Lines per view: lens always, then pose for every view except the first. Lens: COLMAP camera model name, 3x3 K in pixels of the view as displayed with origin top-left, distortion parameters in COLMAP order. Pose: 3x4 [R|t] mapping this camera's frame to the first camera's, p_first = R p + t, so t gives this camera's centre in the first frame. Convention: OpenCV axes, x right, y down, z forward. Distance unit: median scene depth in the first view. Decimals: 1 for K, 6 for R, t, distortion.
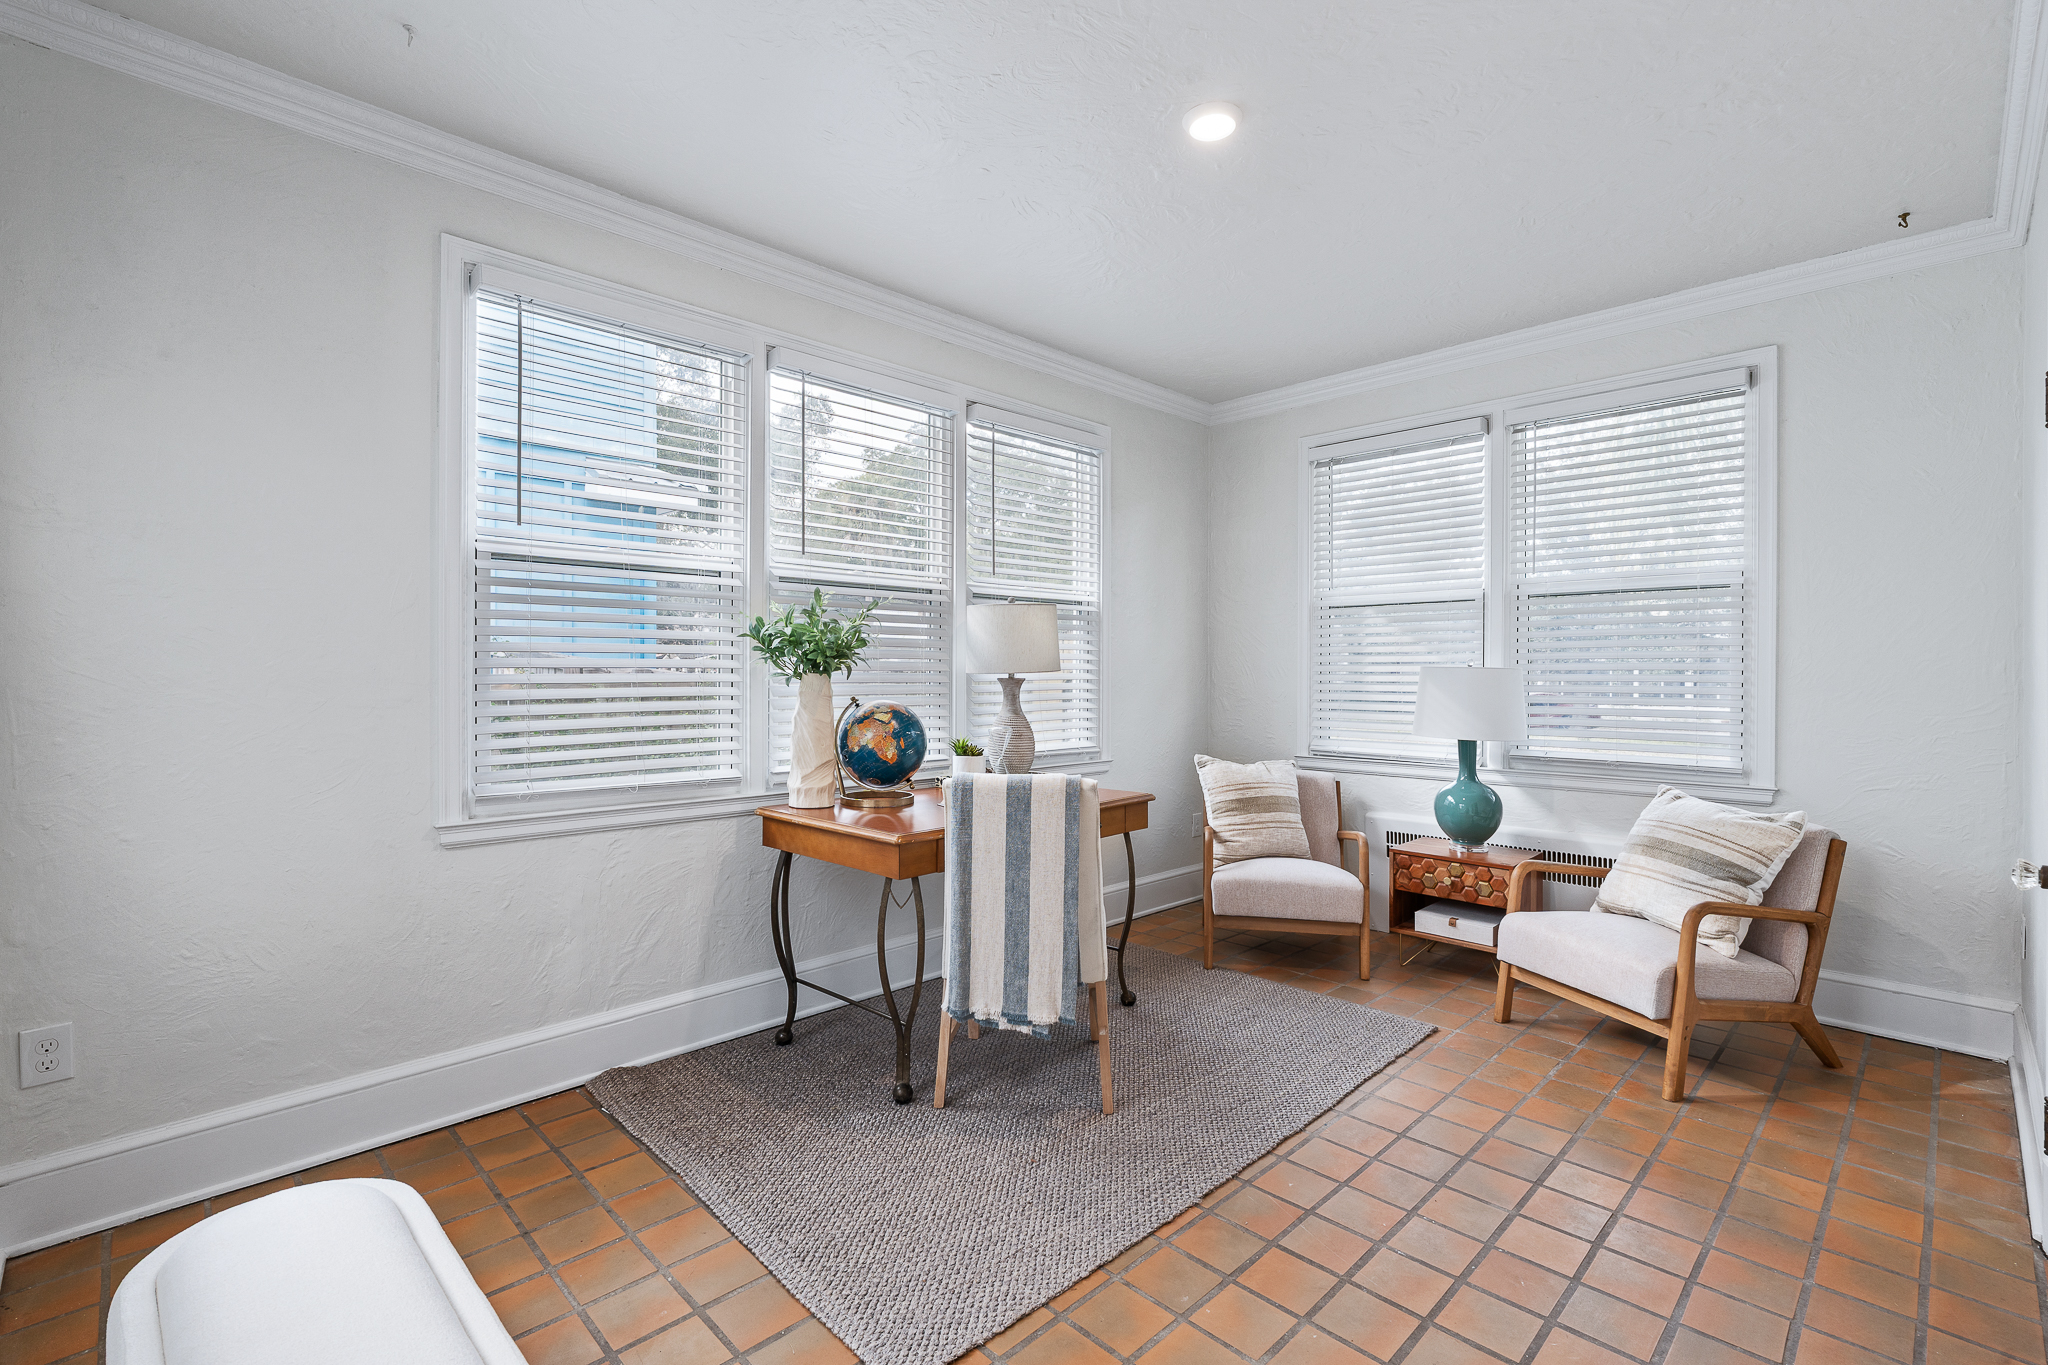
lens RADIAL K [[927.5, 0, 1034.0], [0, 927.5, 679.1], [0, 0, 1]] dist [-0.009231, 0.004891]
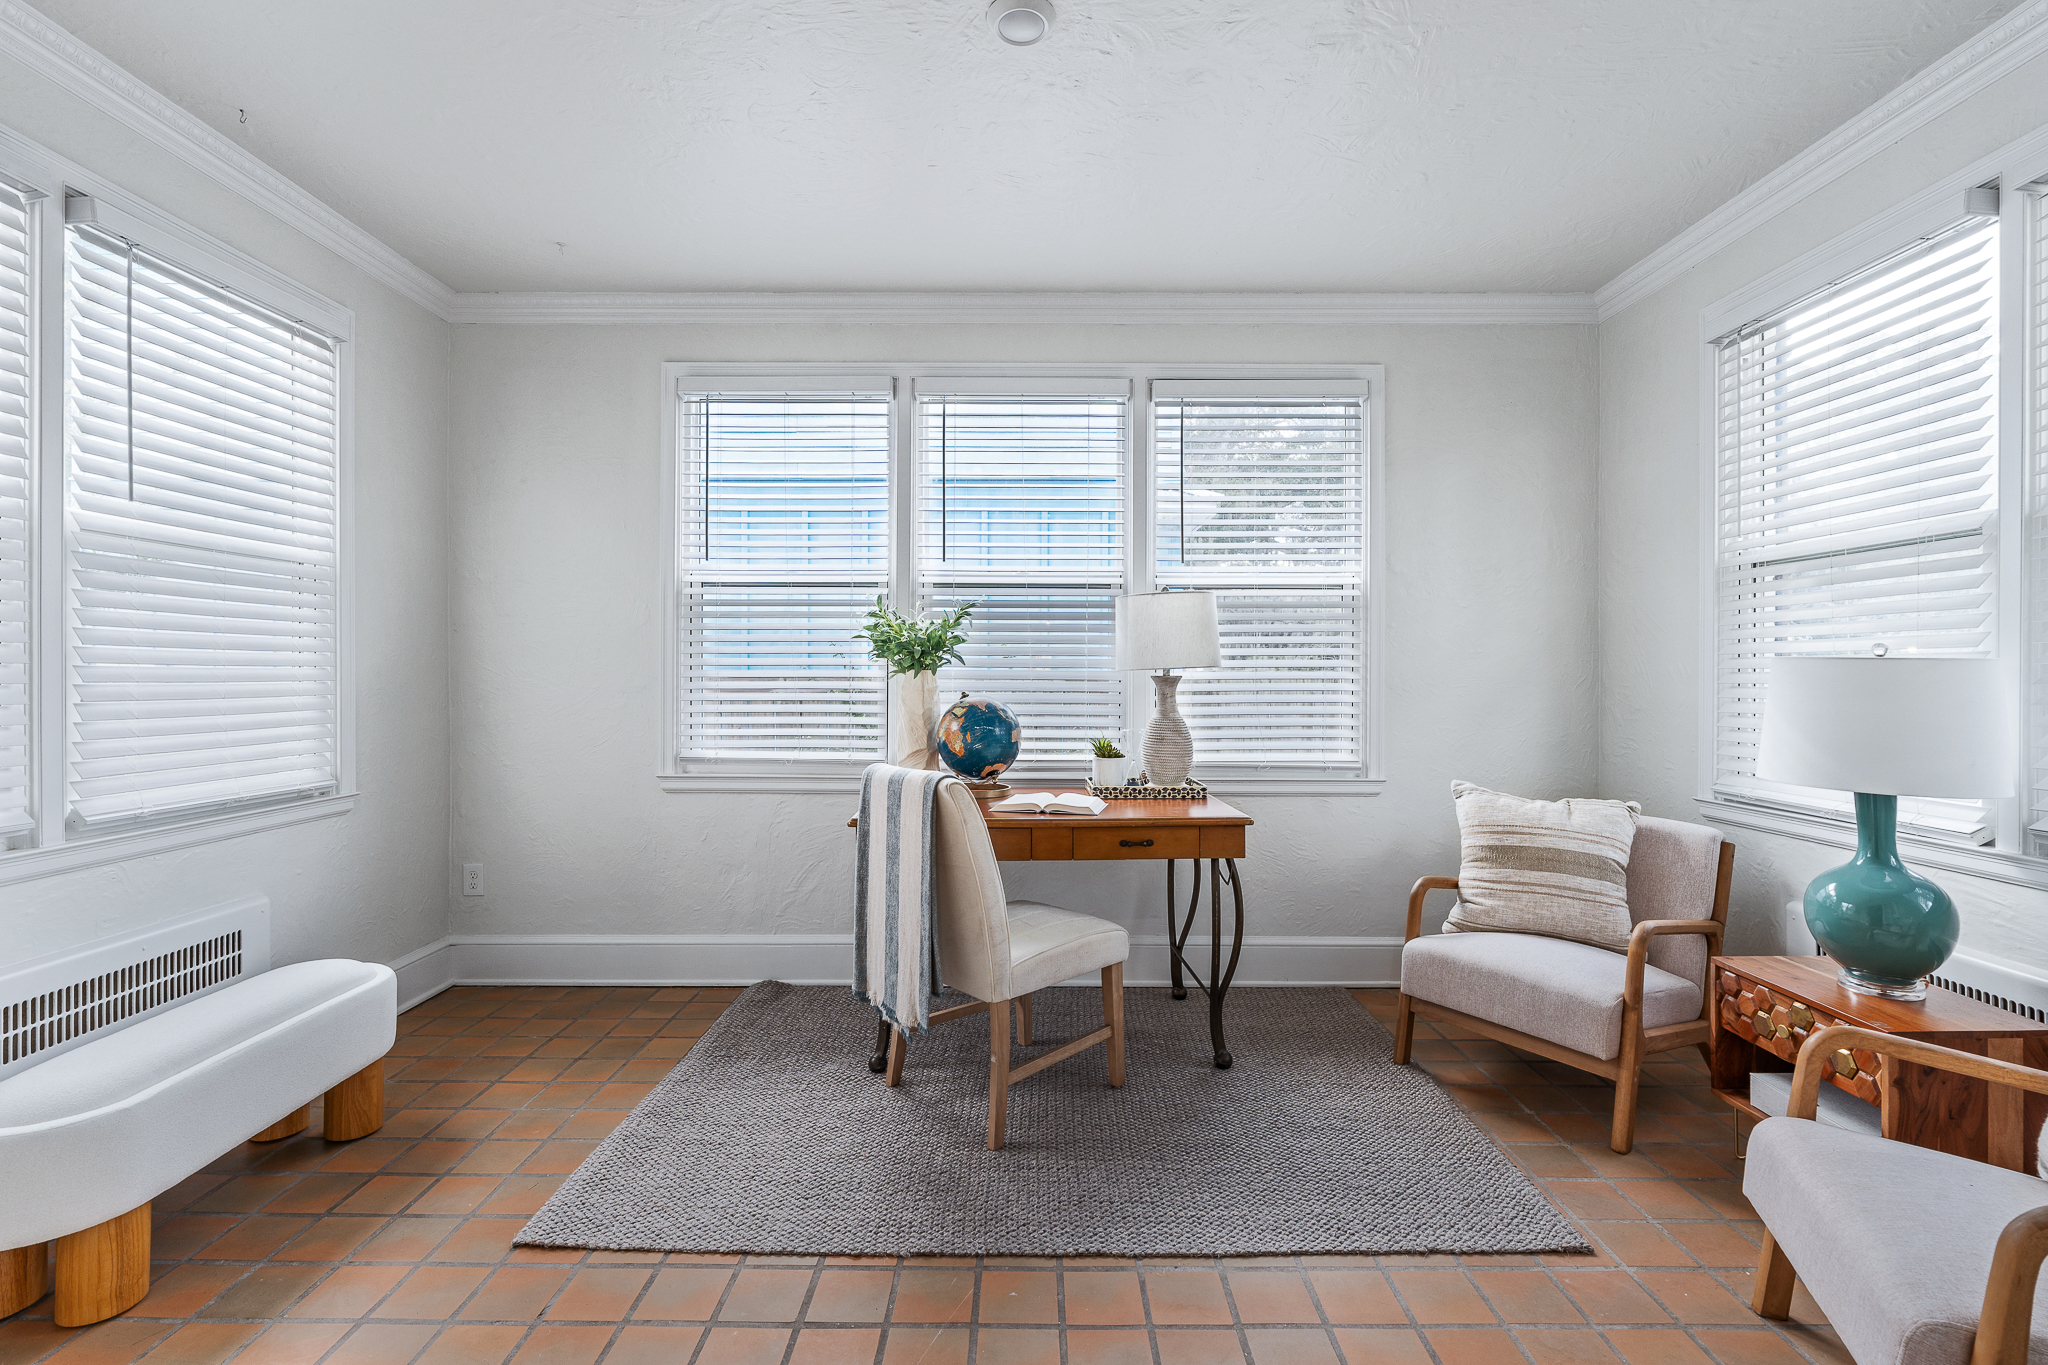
lens RADIAL K [[927.5, 0, 1017.7], [0, 927.5, 677.7], [0, 0, 1]] dist [-0.009231, 0.004891]
pose [[0.703720, 0.003258, -0.710470, 0.528891], [-0.007754, 0.999965, -0.003094, 0.004778], [0.710435, 0.007686, 0.703721, 0.263512]]
